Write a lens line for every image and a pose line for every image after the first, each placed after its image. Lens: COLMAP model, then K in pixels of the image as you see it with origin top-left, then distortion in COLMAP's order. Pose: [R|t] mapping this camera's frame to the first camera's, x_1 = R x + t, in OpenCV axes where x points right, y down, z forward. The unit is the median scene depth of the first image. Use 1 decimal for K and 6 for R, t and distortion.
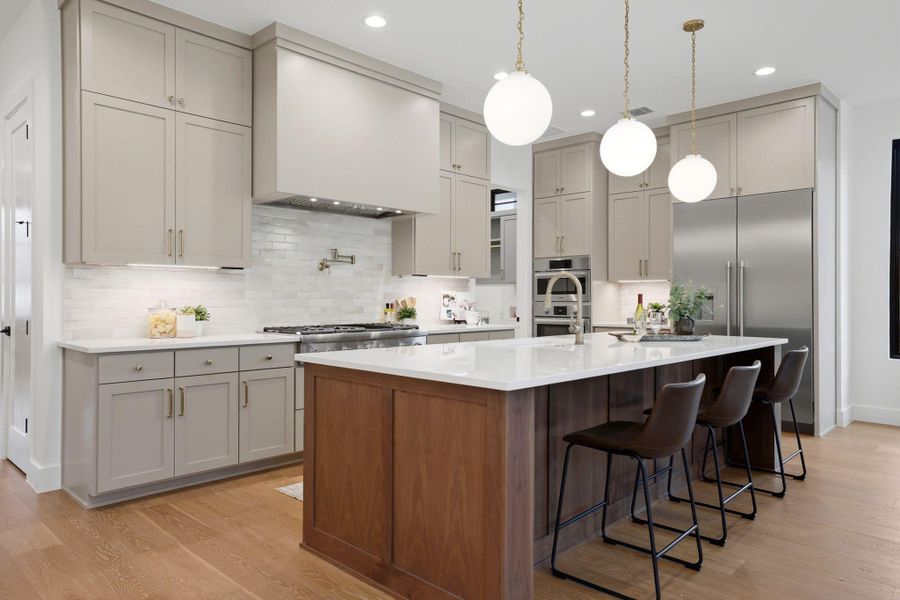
lens RADIAL K [[598.3, 0, 437.7], [0, 598.3, 296.5], [0, 0, 1]] dist [-0.004595, -0.001248]
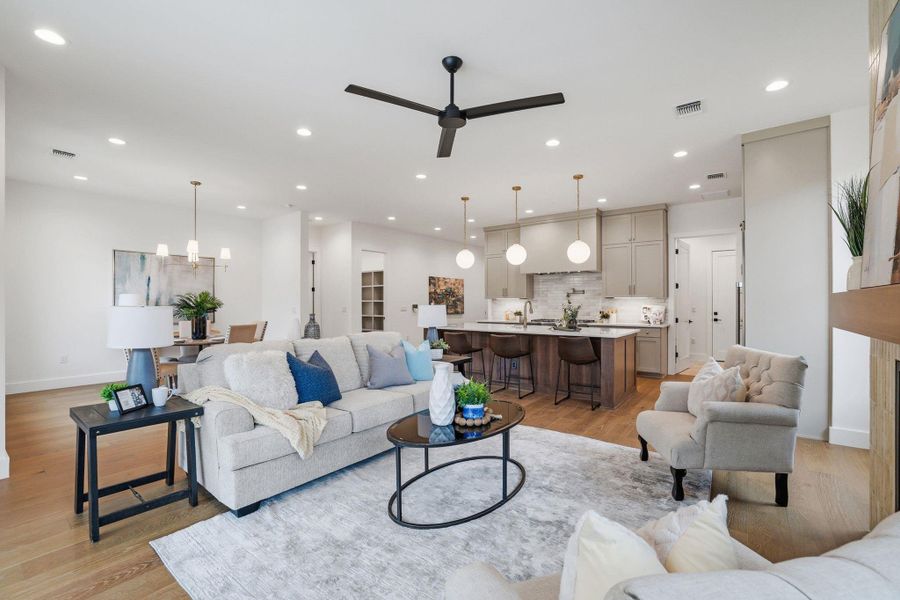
lens RADIAL K [[389.7, 0, 456.0], [0, 389.7, 303.6], [0, 0, 1]] dist [-0.043062, 0.013865]
pose [[0.119762, -0.006561, -0.992781, 1.271178], [0.004896, 0.999970, -0.006018, -0.010155], [0.992791, -0.004139, 0.119790, 0.333765]]
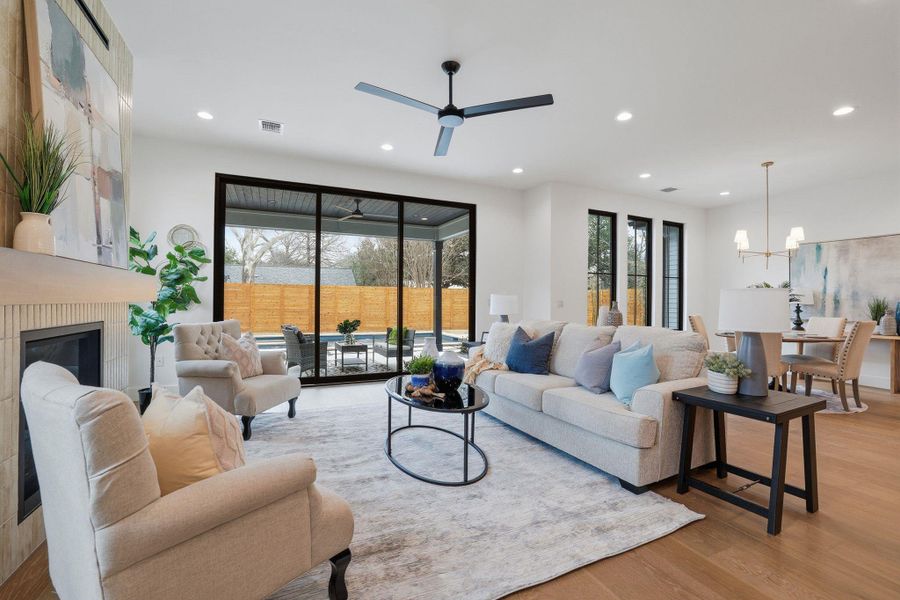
lens RADIAL K [[389.7, 0, 456.0], [0, 389.7, 303.6], [0, 0, 1]] dist [-0.043062, 0.013865]
pose [[-0.937957, -0.014173, 0.346461, 0.563233], [-0.012421, 0.999896, 0.007277, 0.001164], [-0.346528, 0.002522, -0.938036, 0.915679]]
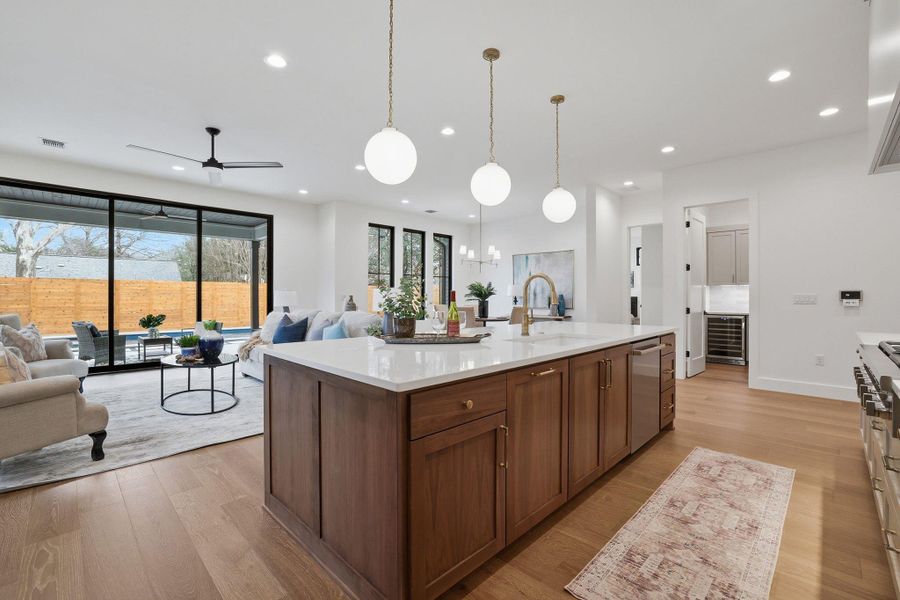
lens RADIAL K [[391.6, 0, 449.2], [0, 391.6, 297.4], [0, 0, 1]] dist [-0.042255, 0.017317]
pose [[-0.999942, -0.003807, 0.010033, 0.264535], [-0.003787, 0.999991, 0.002046, 0.001264], [-0.010041, 0.002008, -0.999948, 1.189557]]
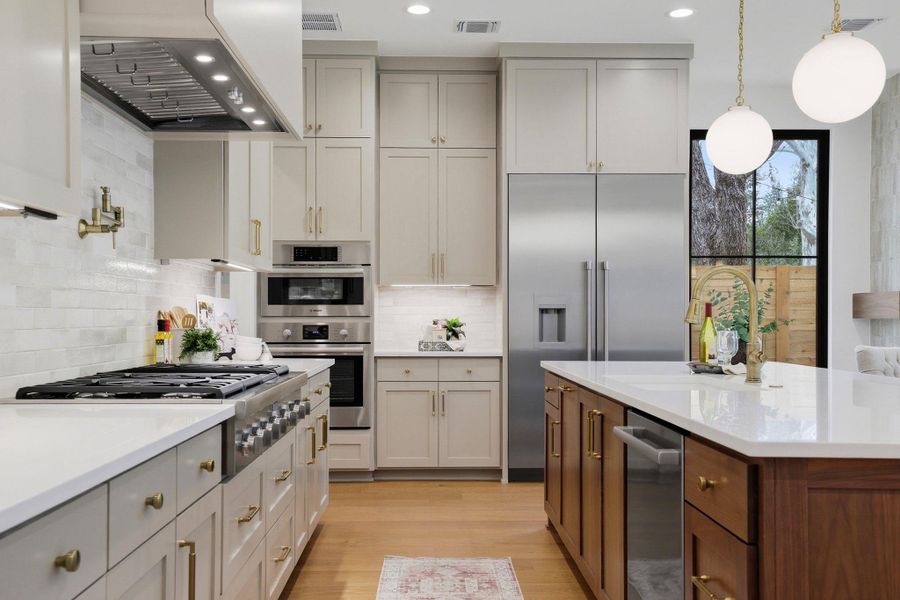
lens RADIAL K [[877.3, 0, 446.5], [0, 877.3, 314.1], [0, 0, 1]] dist [0.075077, 0.011221]
pose [[0.701525, 0.000886, 0.712645, -0.425096], [-0.002781, 0.999995, 0.001494, 0.005474], [-0.712640, -0.003030, 0.701524, 0.381608]]
